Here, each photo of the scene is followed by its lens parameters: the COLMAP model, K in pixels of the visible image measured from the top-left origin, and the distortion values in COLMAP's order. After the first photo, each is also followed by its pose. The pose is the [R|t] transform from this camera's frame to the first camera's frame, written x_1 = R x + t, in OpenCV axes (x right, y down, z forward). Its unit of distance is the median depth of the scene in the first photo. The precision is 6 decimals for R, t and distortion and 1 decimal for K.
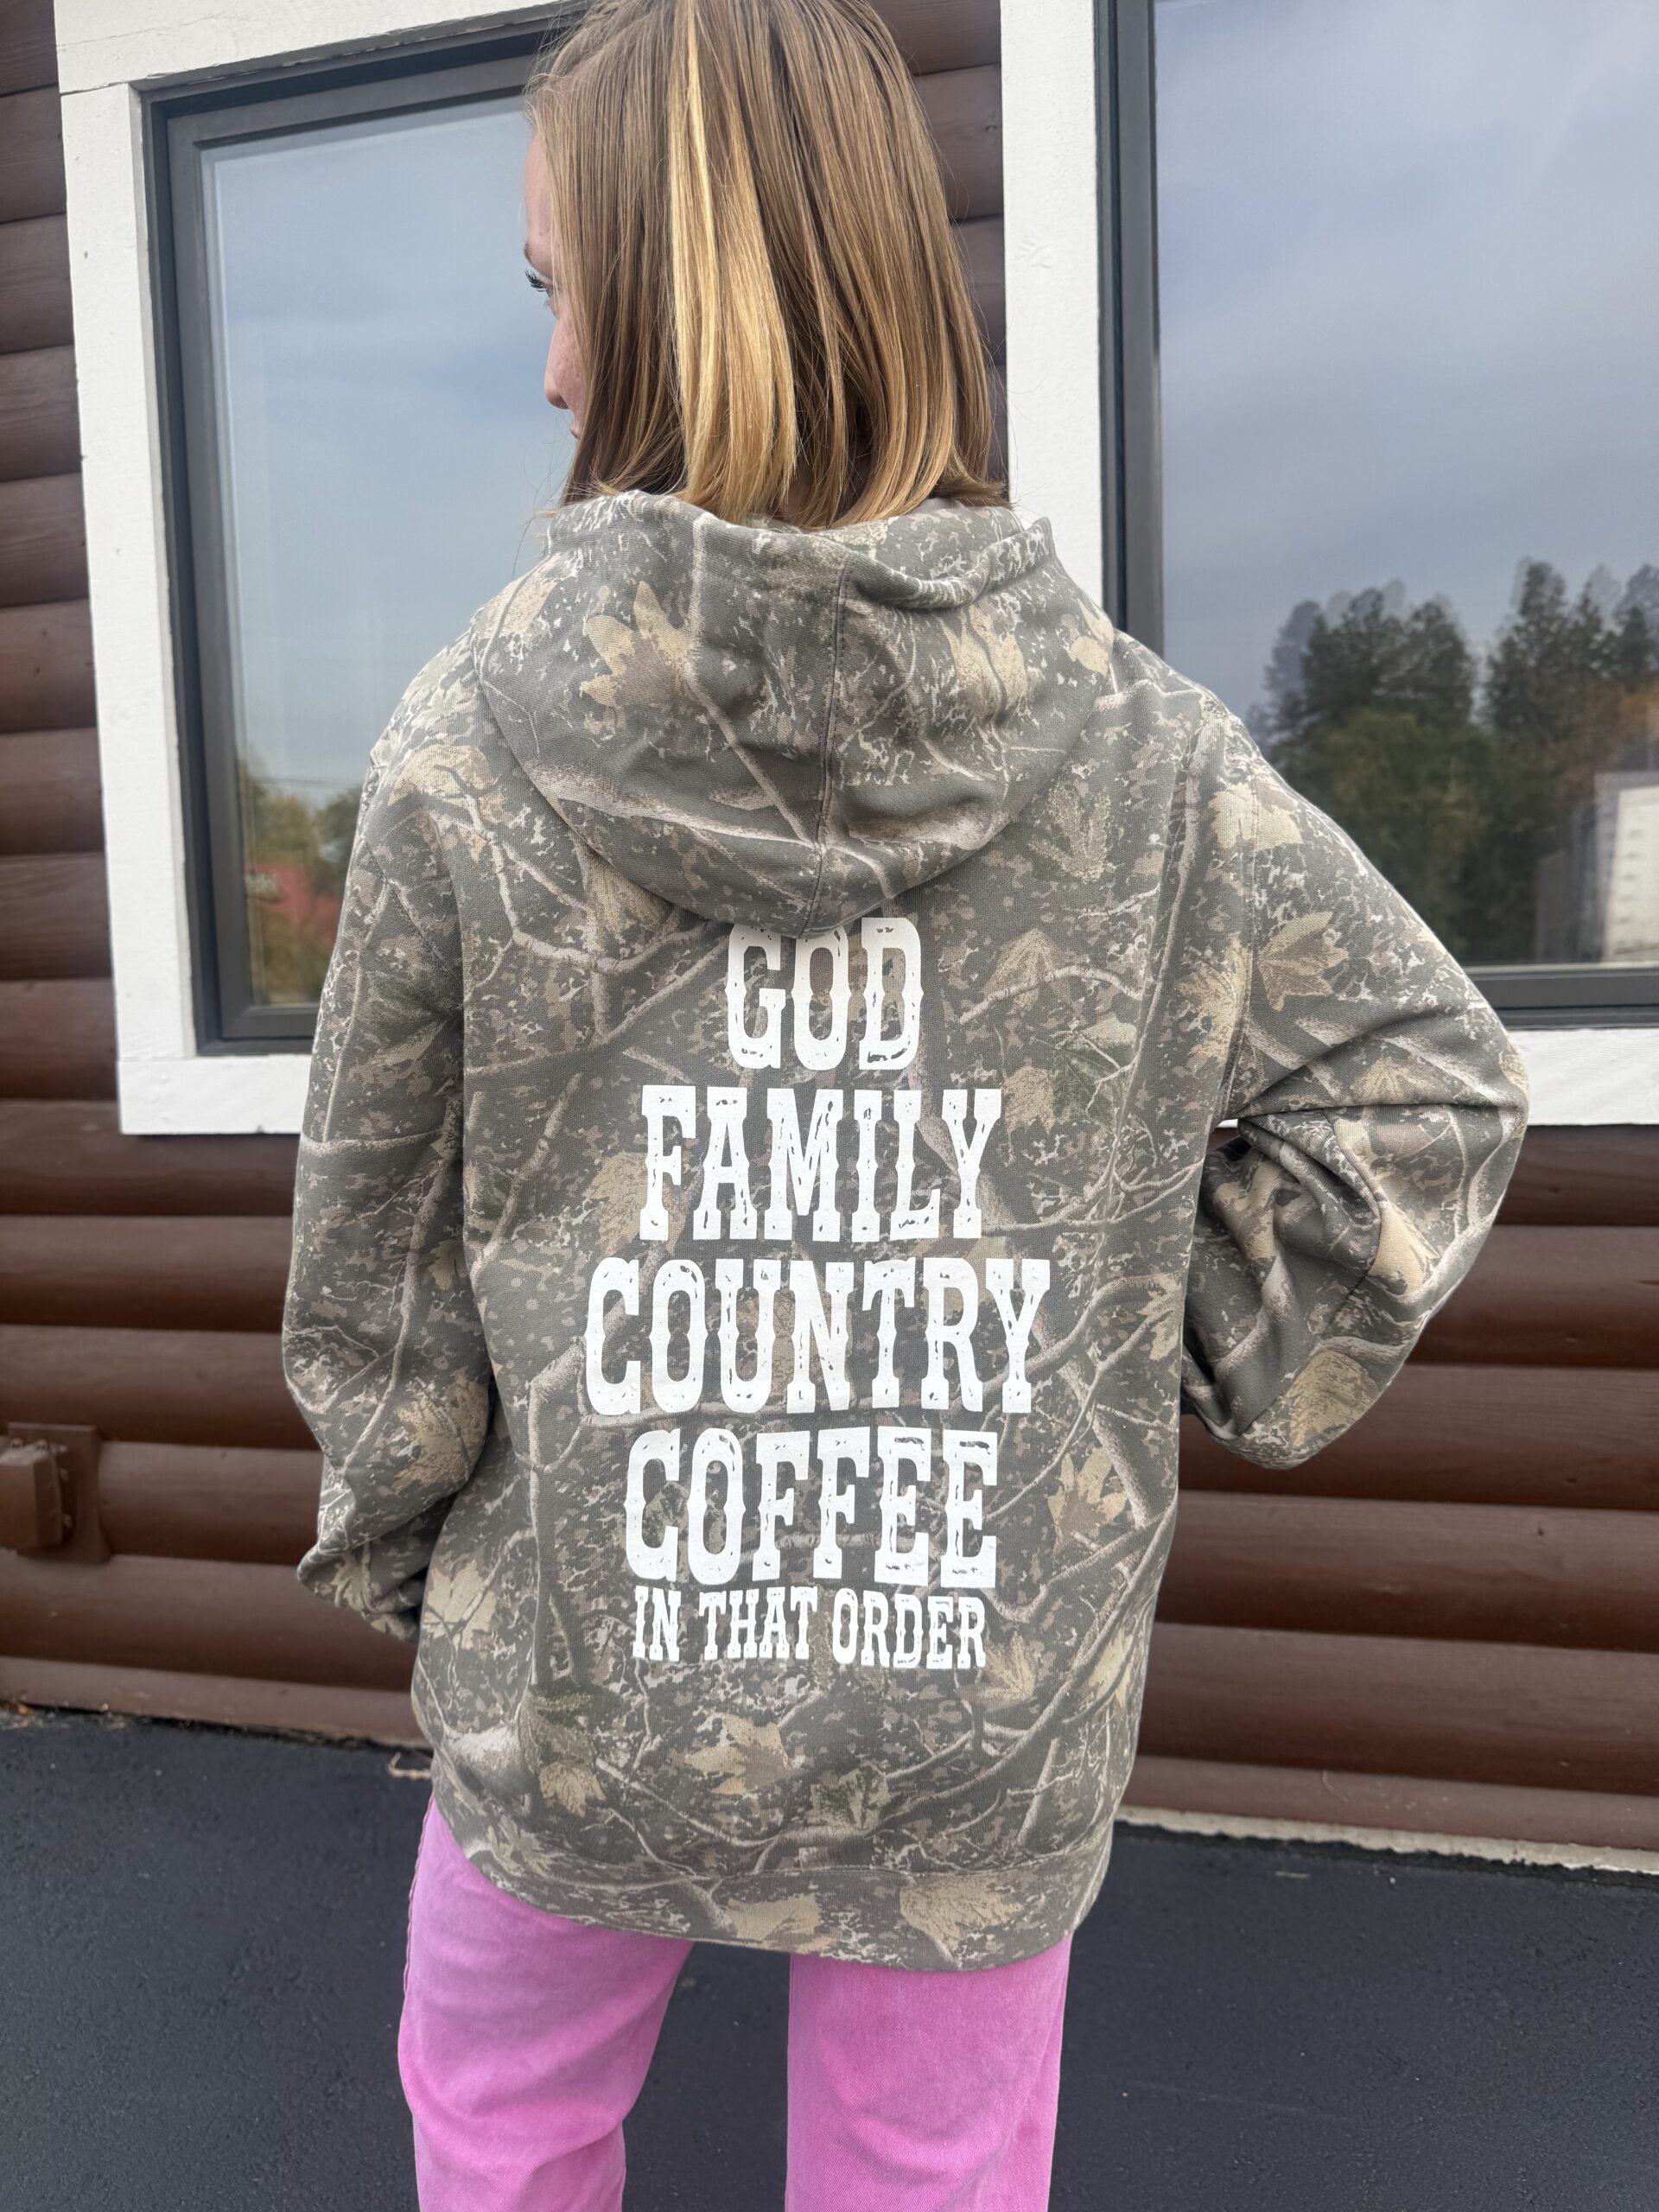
lens RADIAL K [[1560.1, 0, 831.0], [0, 1560.1, 1121.9], [0, 0, 1]] dist [-0.019115, -0.000581]
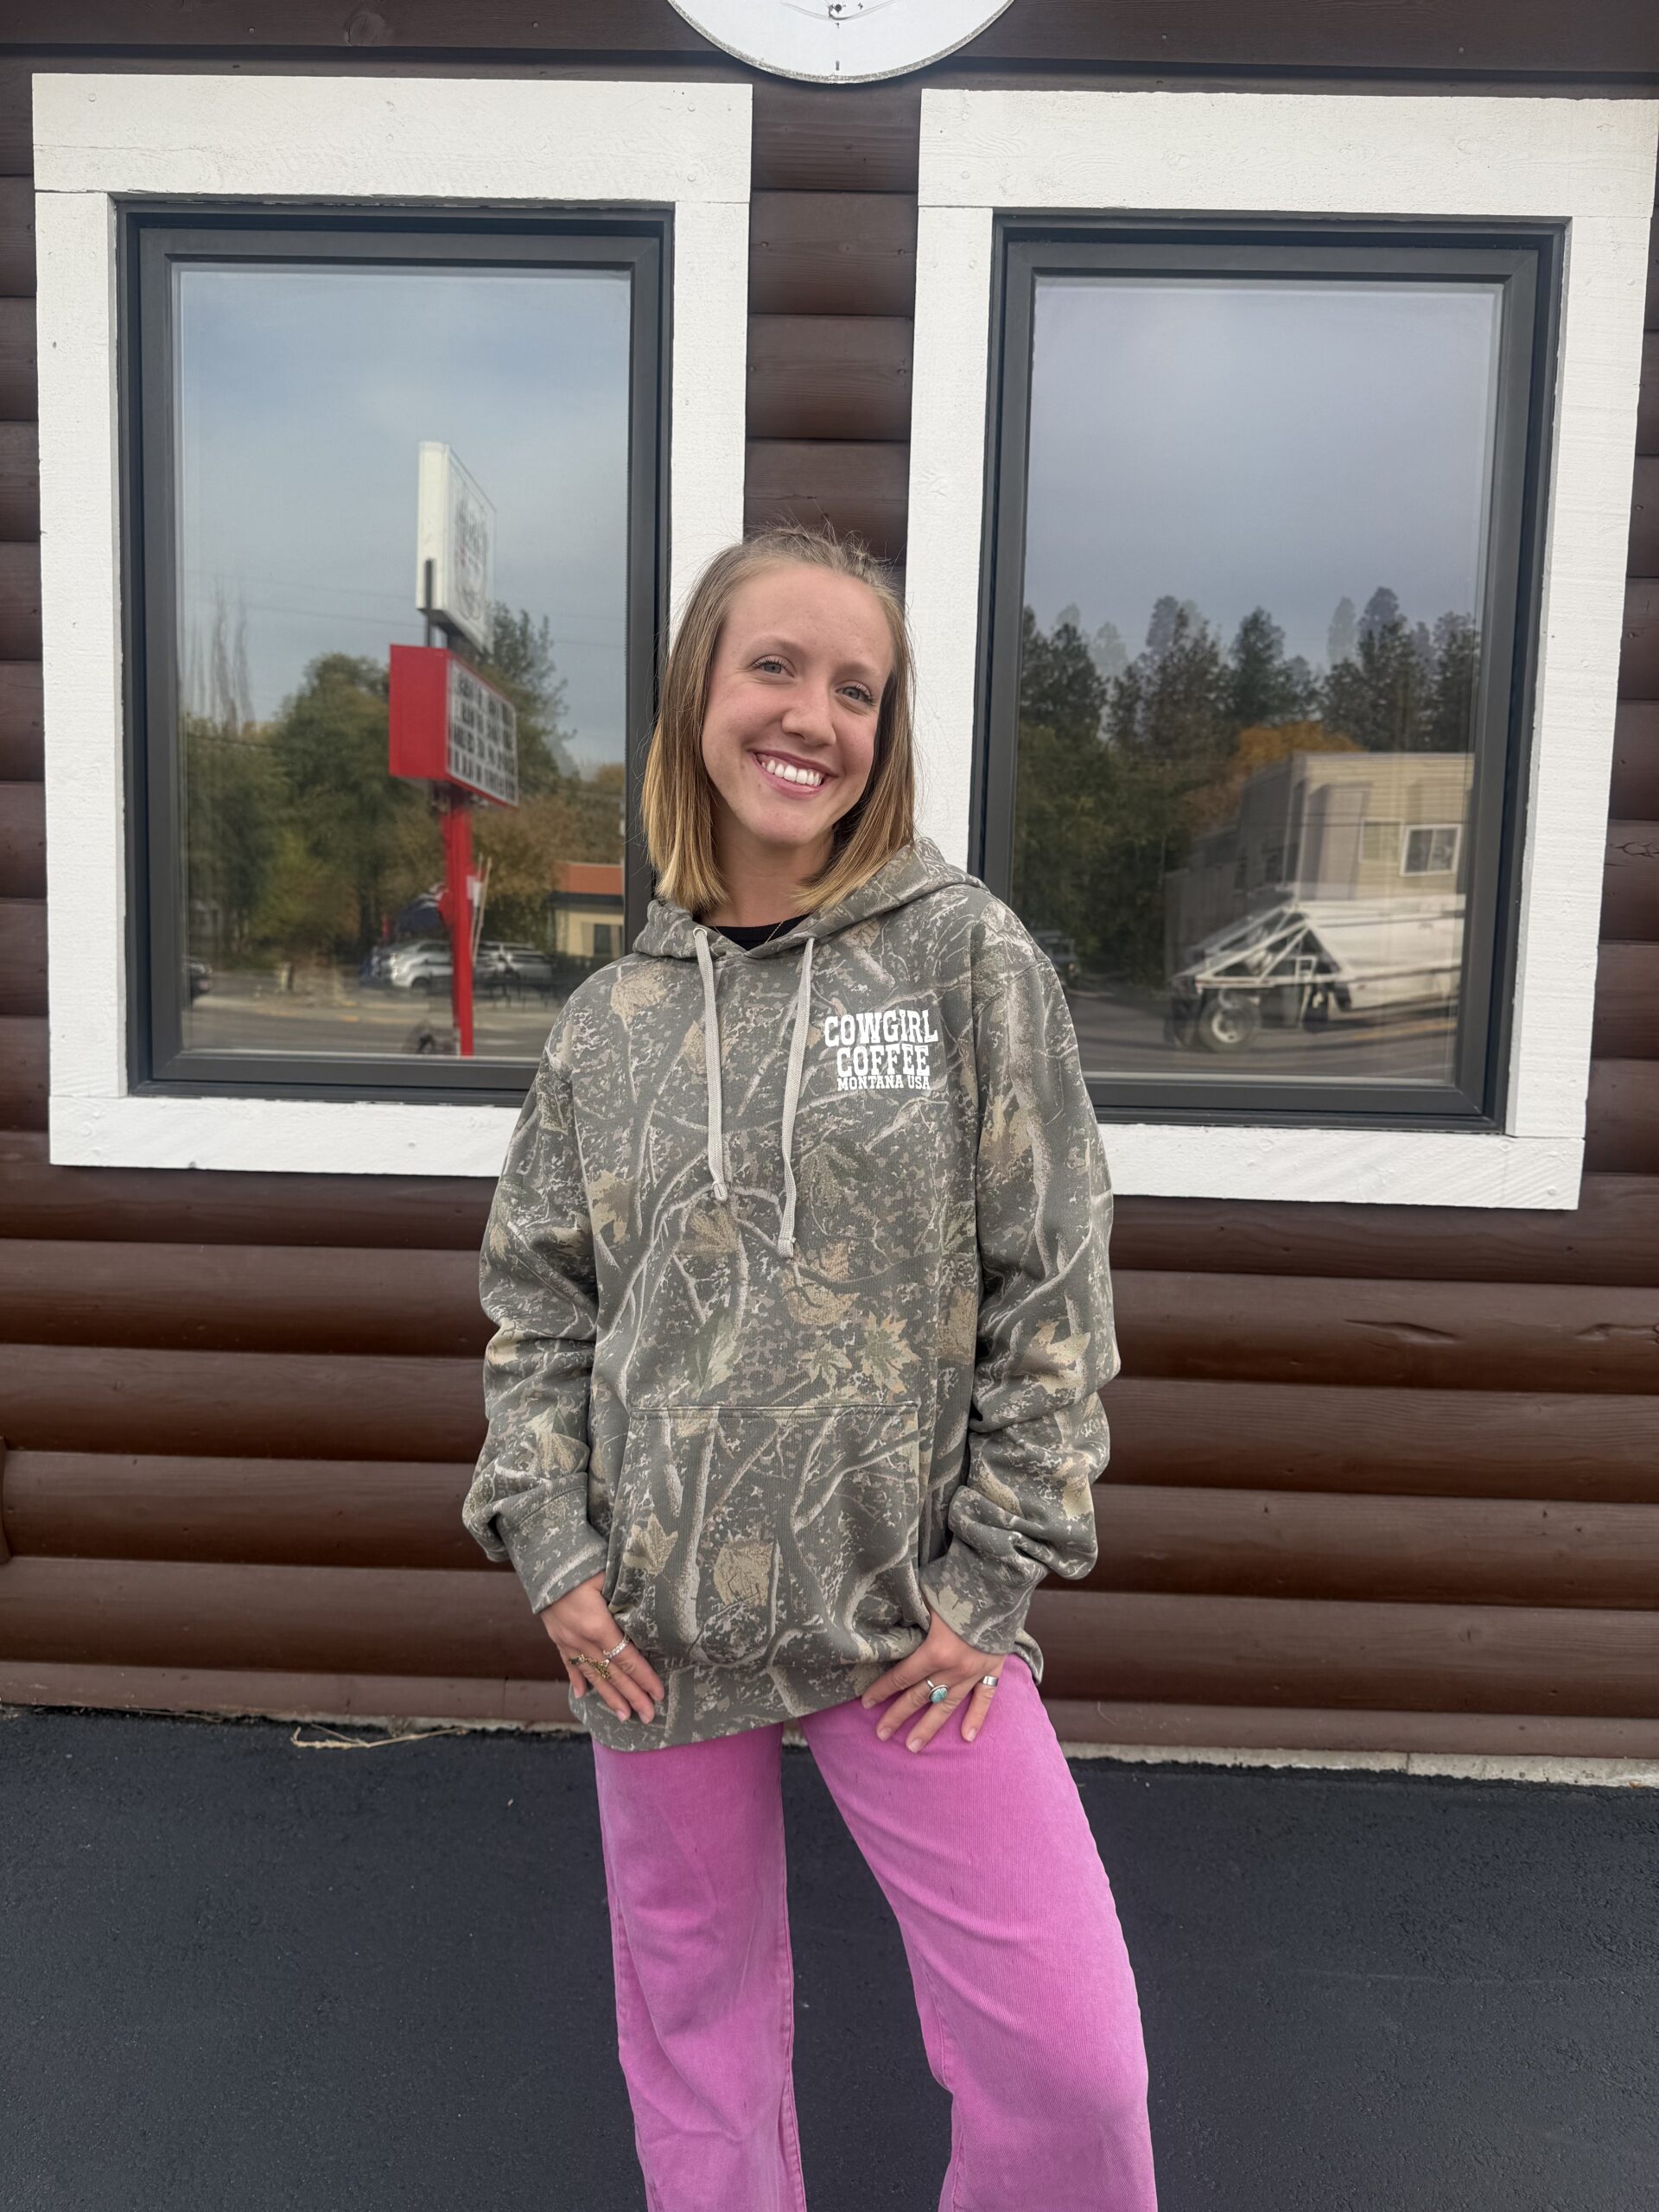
lens RADIAL K [[1560.1, 0, 815.7], [0, 1560.1, 1118.6], [0, 0, 1]] dist [-0.019115, -0.000581]
pose [[0.975732, 0.034015, 0.216308, -0.183128], [-0.036629, 0.999296, 0.008084, -0.054693], [-0.215881, -0.015811, 0.976292, -0.167917]]
